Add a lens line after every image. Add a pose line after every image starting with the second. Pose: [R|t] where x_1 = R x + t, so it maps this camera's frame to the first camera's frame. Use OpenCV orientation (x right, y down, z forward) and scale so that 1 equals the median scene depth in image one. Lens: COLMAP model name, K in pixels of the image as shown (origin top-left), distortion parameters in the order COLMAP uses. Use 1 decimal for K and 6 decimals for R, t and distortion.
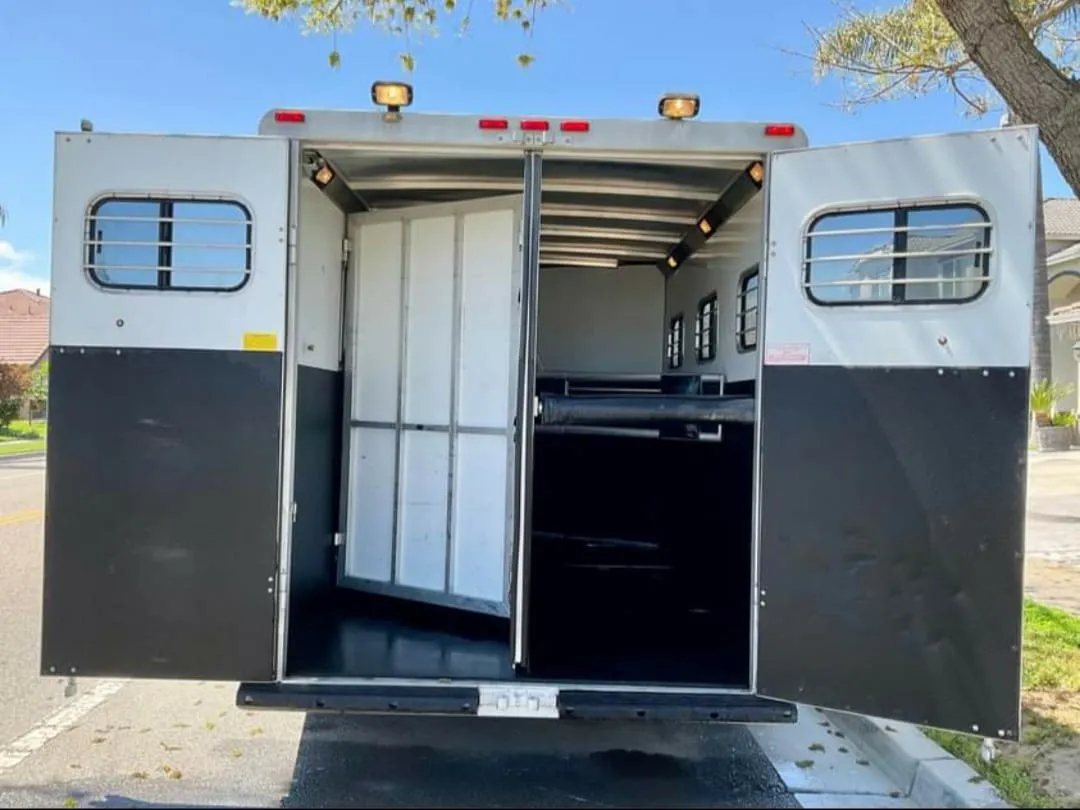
lens RADIAL K [[897.5, 0, 521.8], [0, 897.5, 401.3], [0, 0, 1]] dist [0.114326, -0.247135]
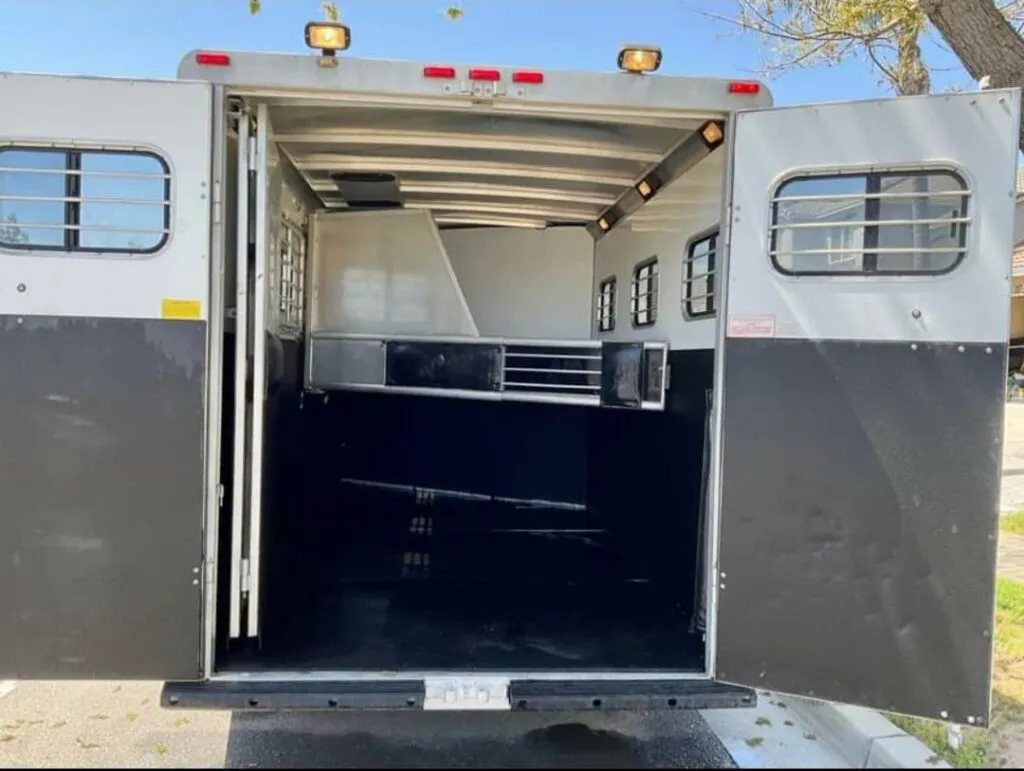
lens RADIAL K [[857.8, 0, 498.3], [0, 857.8, 384.8], [0, 0, 1]] dist [0.064028, -0.146151]
pose [[0.996905, -0.001465, 0.078602, -0.041243], [-0.001375, 0.999349, 0.036065, -0.021879], [-0.078604, -0.036061, 0.996253, 0.114370]]
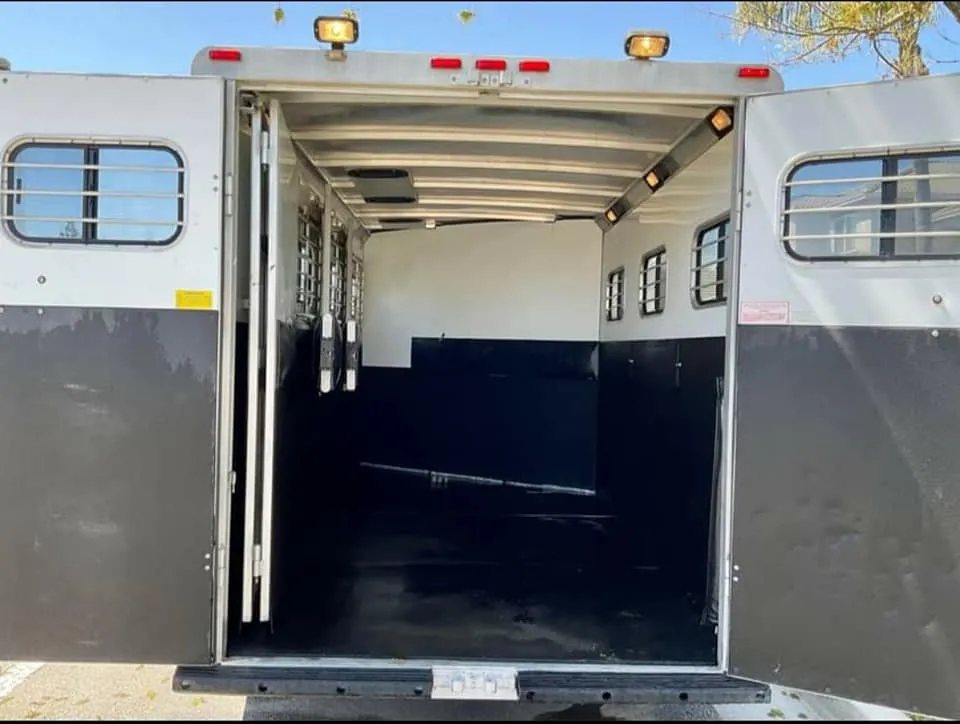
lens RADIAL K [[804.2, 0, 467.2], [0, 804.2, 361.3], [0, 0, 1]] dist [0.064028, -0.146151]
pose [[0.999763, -0.002320, 0.021658, -0.028813], [0.001856, 0.999769, 0.021432, -0.019933], [-0.021702, -0.021387, 0.999536, 0.168881]]
